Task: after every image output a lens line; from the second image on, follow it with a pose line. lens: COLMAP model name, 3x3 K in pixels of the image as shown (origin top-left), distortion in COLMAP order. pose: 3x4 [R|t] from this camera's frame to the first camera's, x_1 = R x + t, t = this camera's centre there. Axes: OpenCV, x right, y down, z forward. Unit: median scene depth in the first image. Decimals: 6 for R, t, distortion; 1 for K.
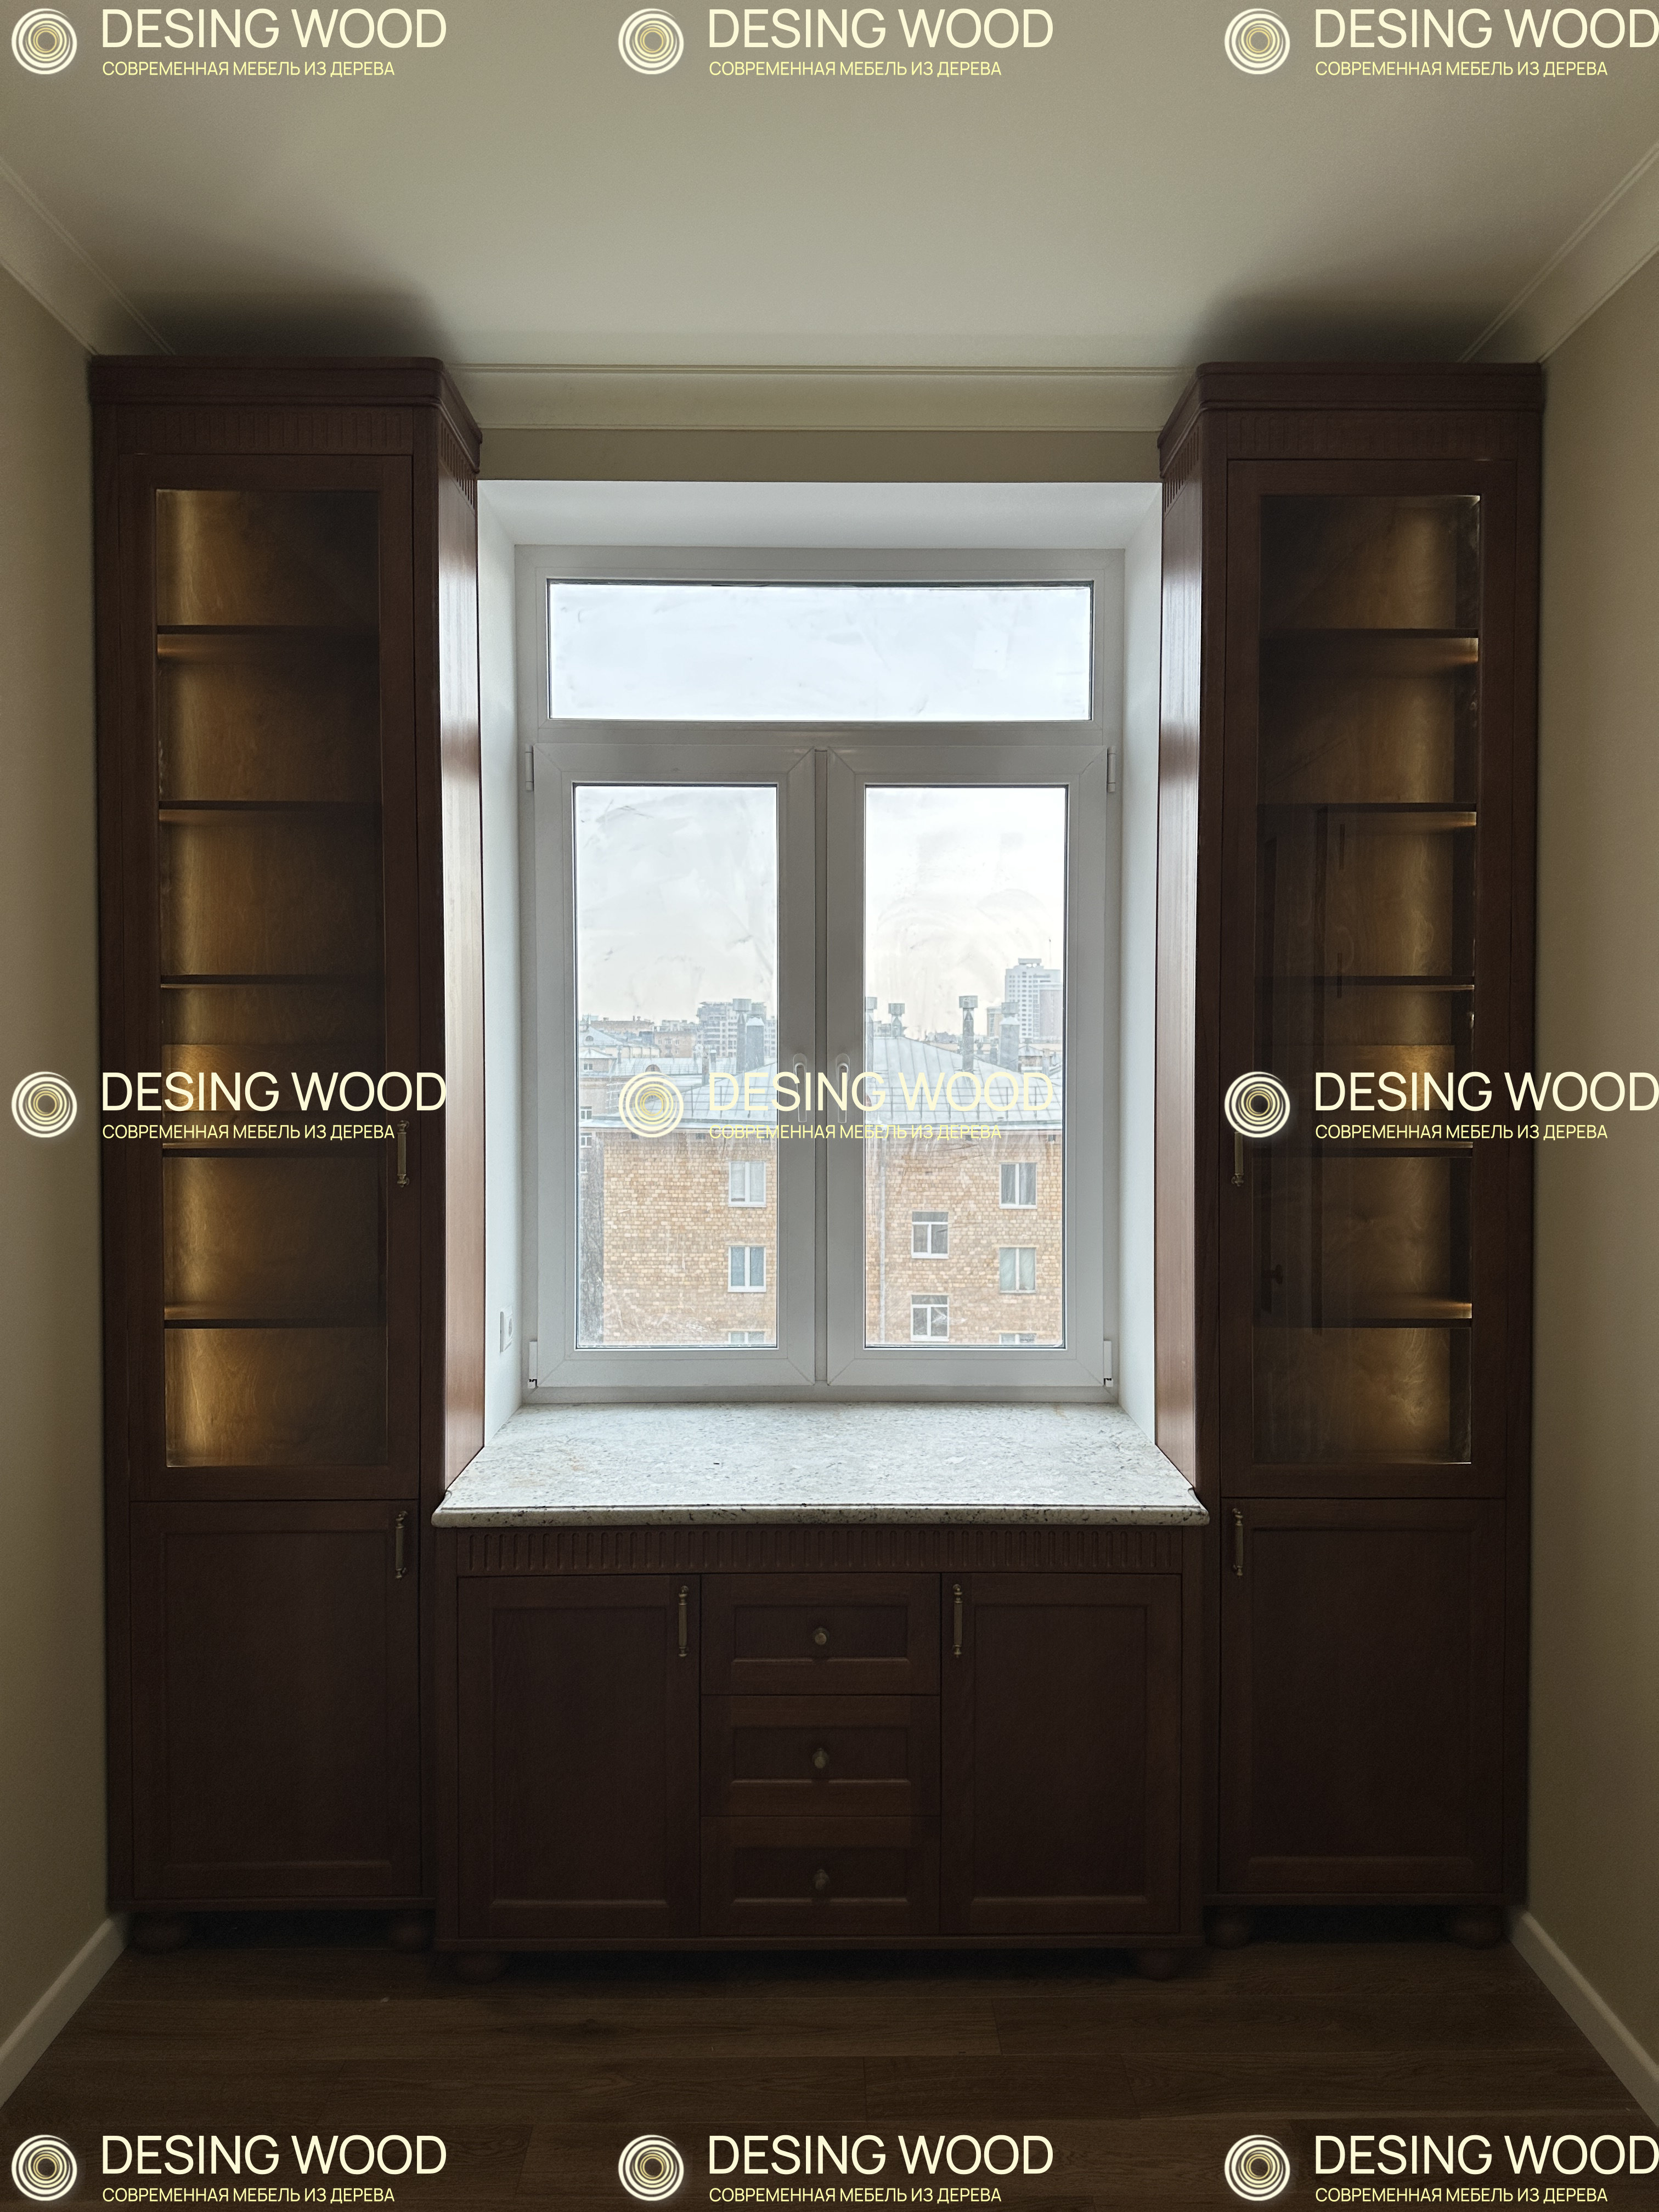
lens RADIAL K [[1548.3, 0, 832.9], [0, 1548.3, 1096.2], [0, 0, 1]] dist [0.001551, -0.018741]
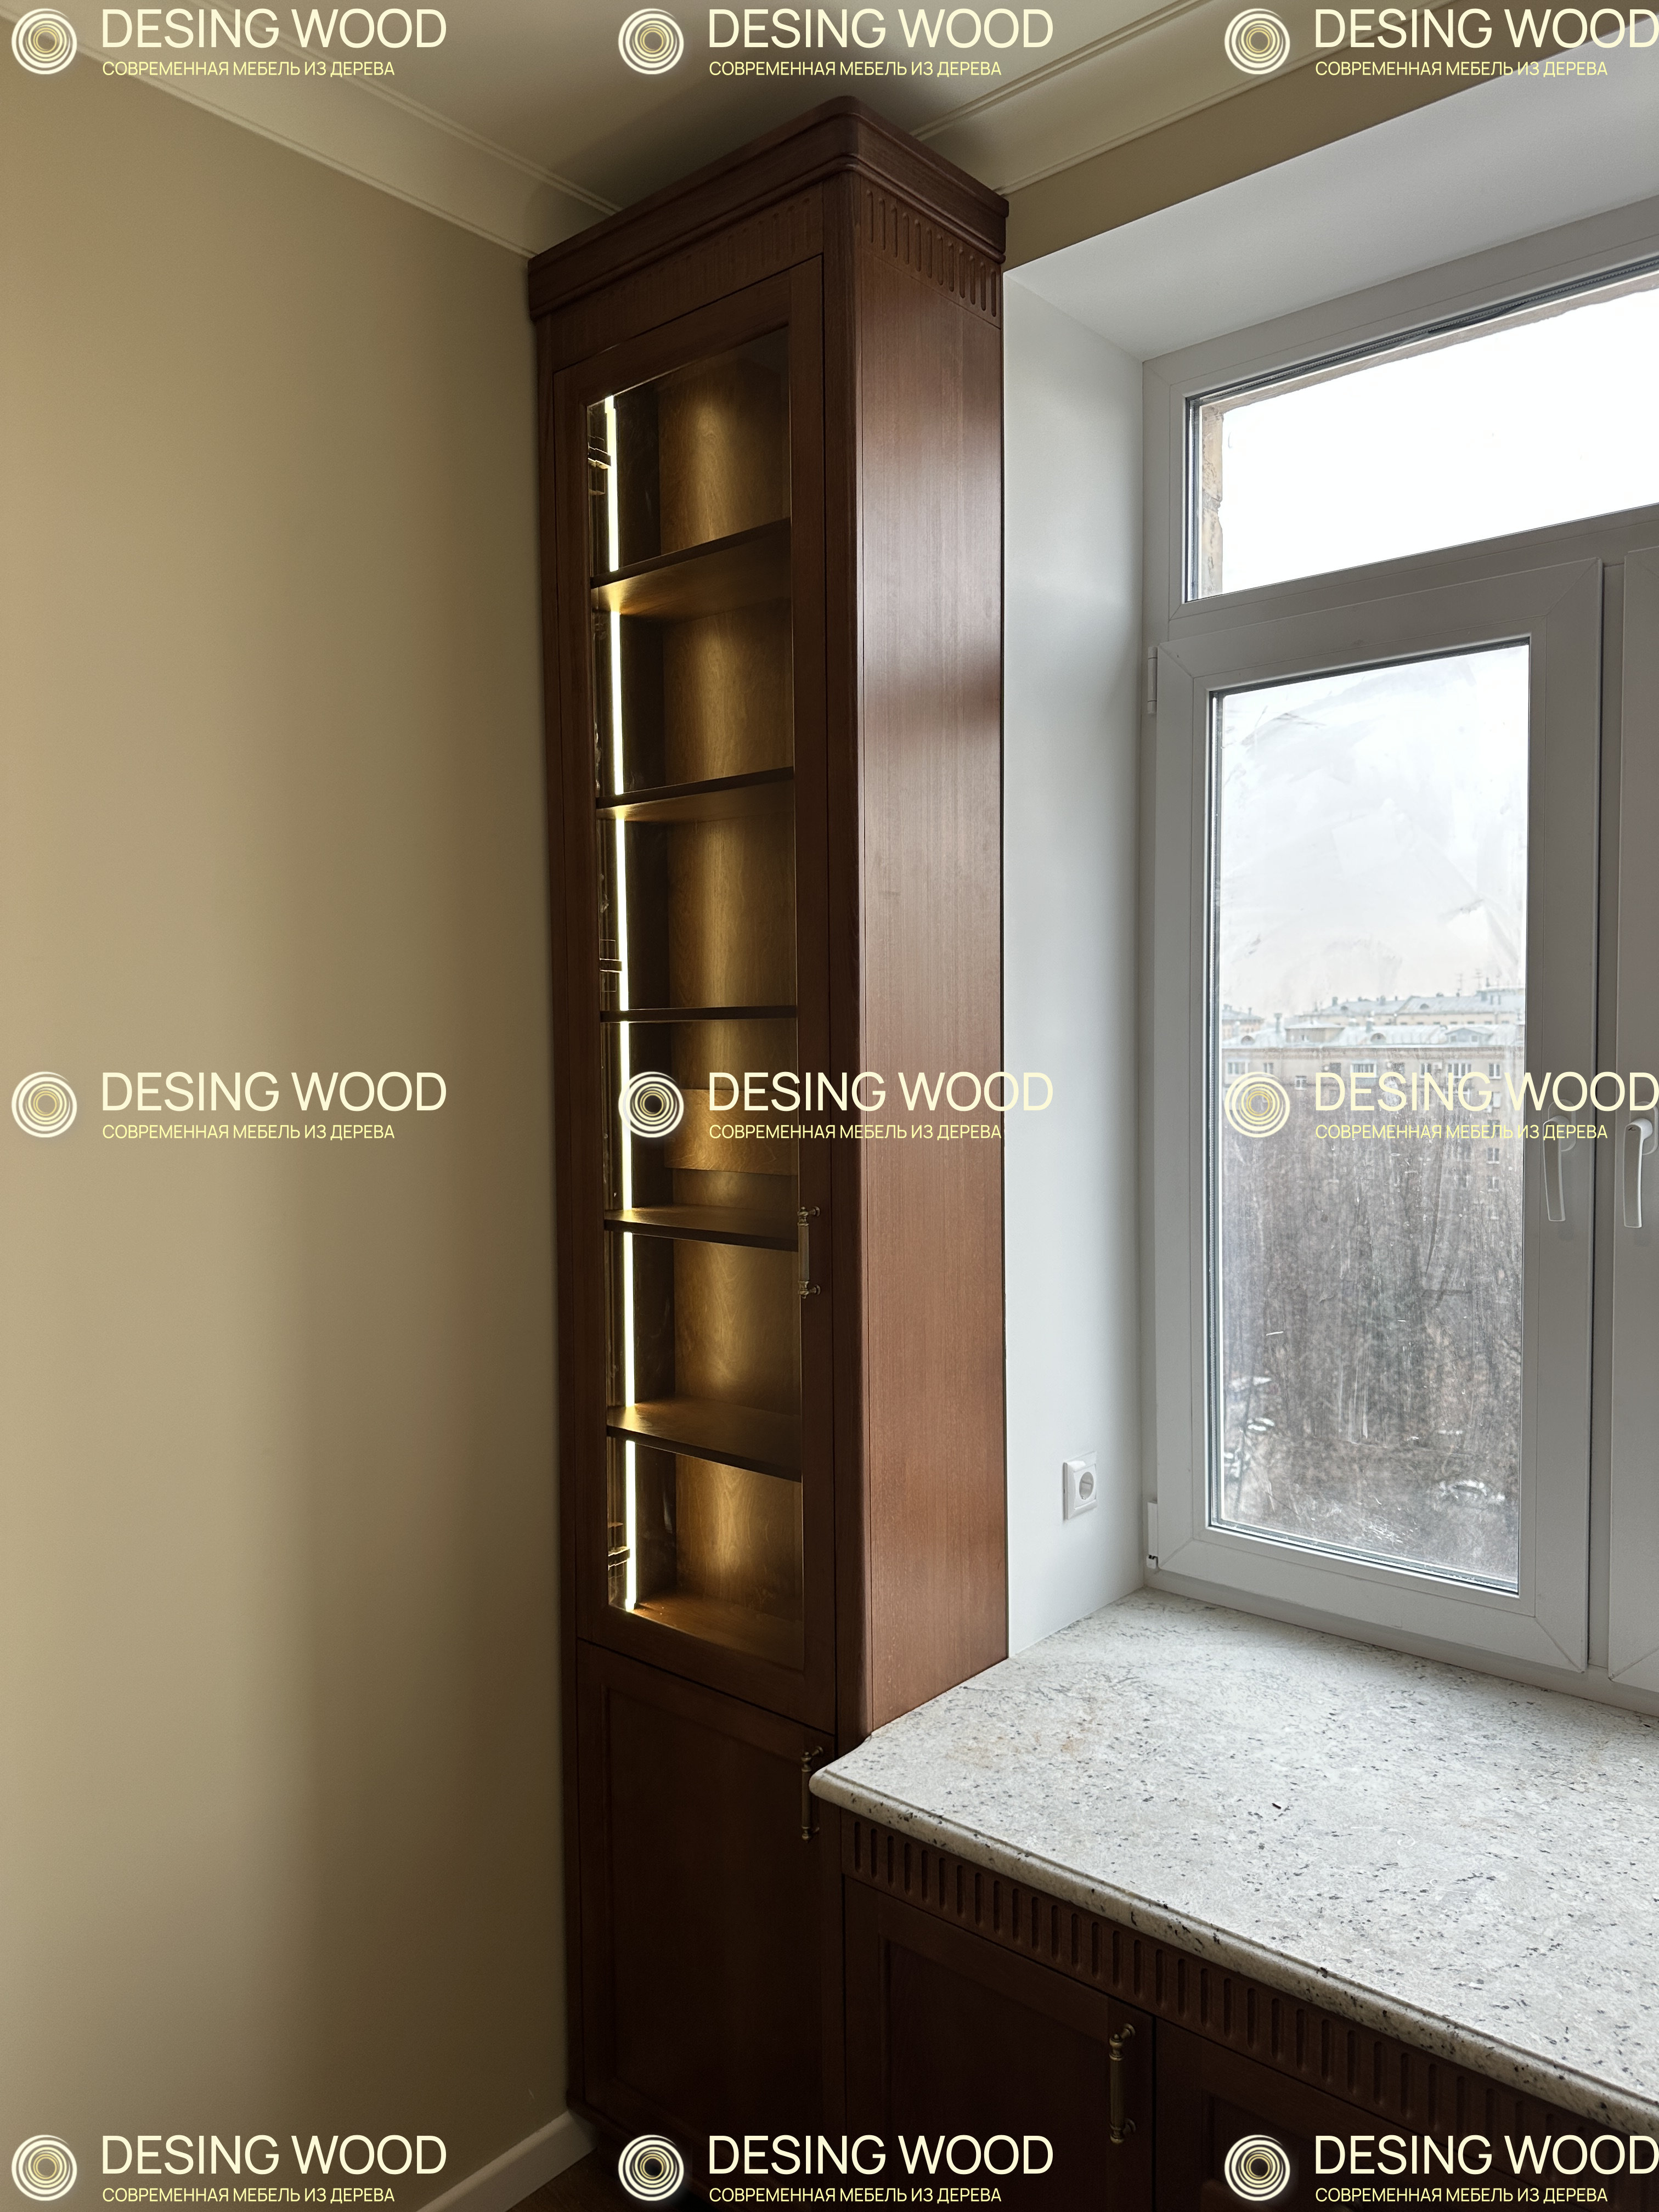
lens RADIAL K [[1548.3, 0, 828.8], [0, 1548.3, 1098.2], [0, 0, 1]] dist [0.001551, -0.018741]
pose [[0.739455, 0.019643, -0.672920, 0.191155], [-0.004203, 0.999689, 0.024563, -0.047587], [0.673193, -0.015335, 0.739307, 0.447766]]
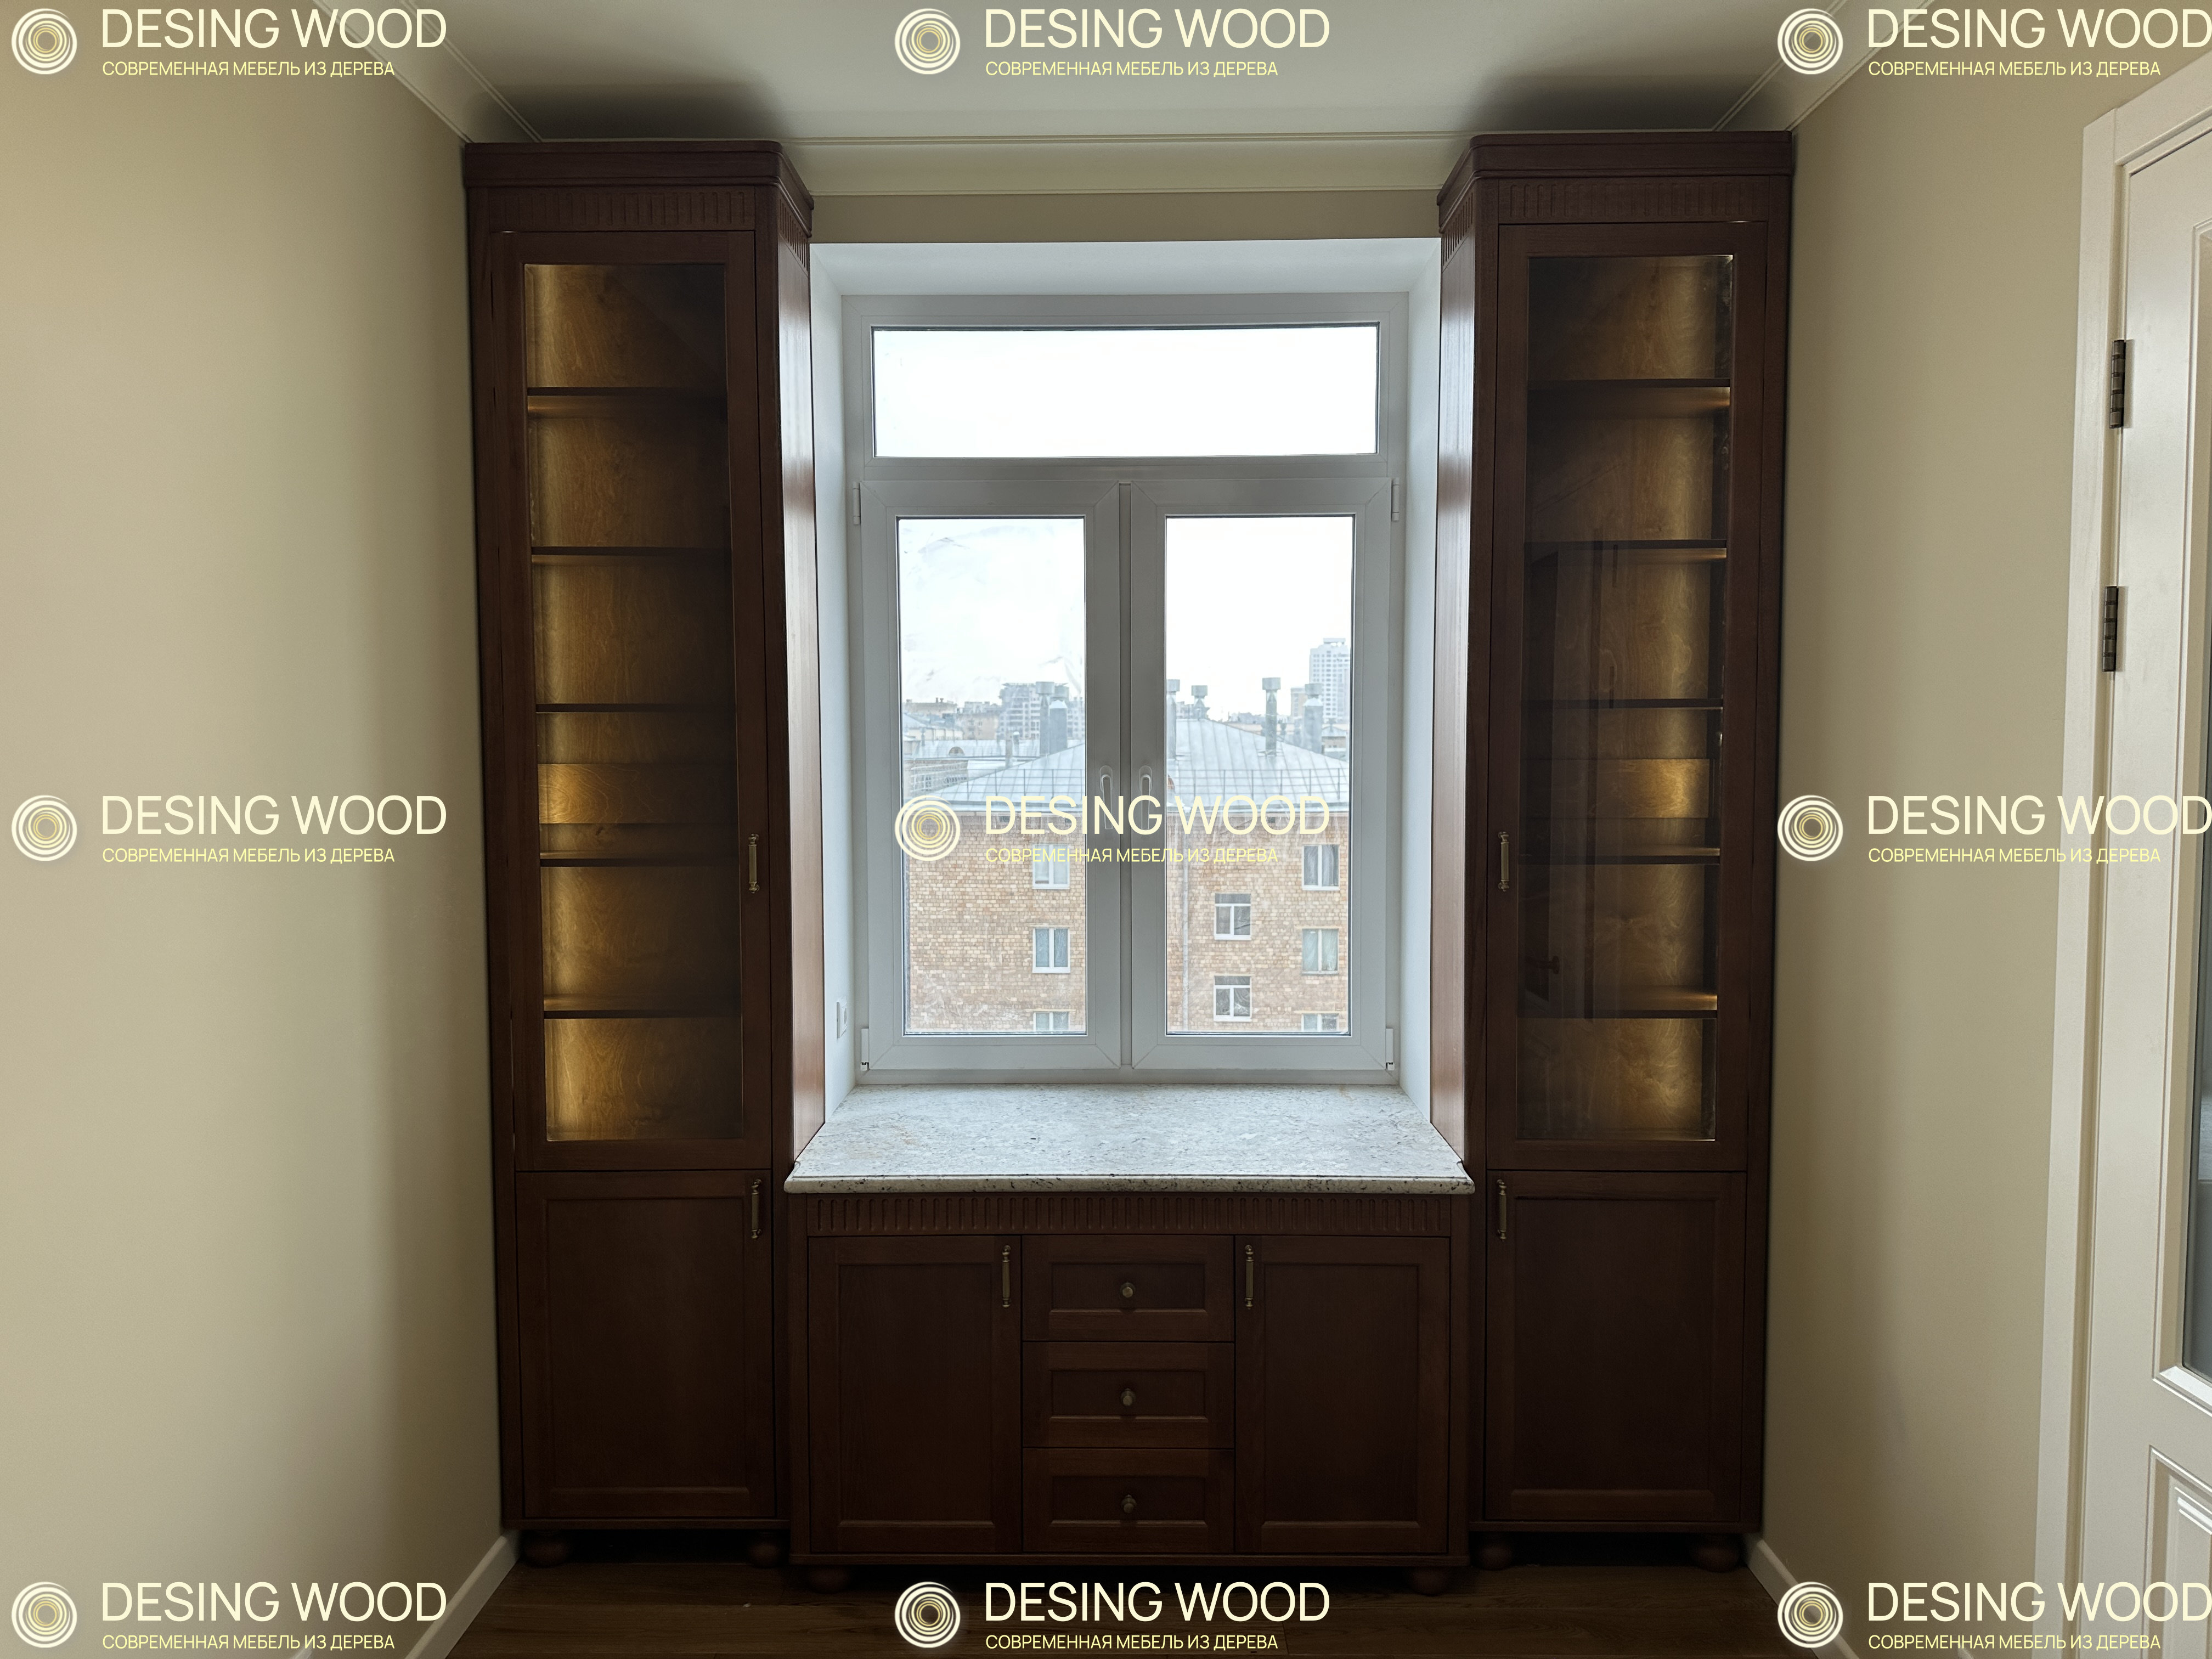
lens RADIAL K [[1548.3, 0, 1094.5], [0, 1548.3, 839.5], [0, 0, 1]] dist [0.001551, -0.018741]
pose [[0.999638, -0.002761, -0.026749, -0.001085], [0.003834, 0.999186, 0.040156, -0.022719], [0.026616, -0.040244, 0.998835, -0.104070]]
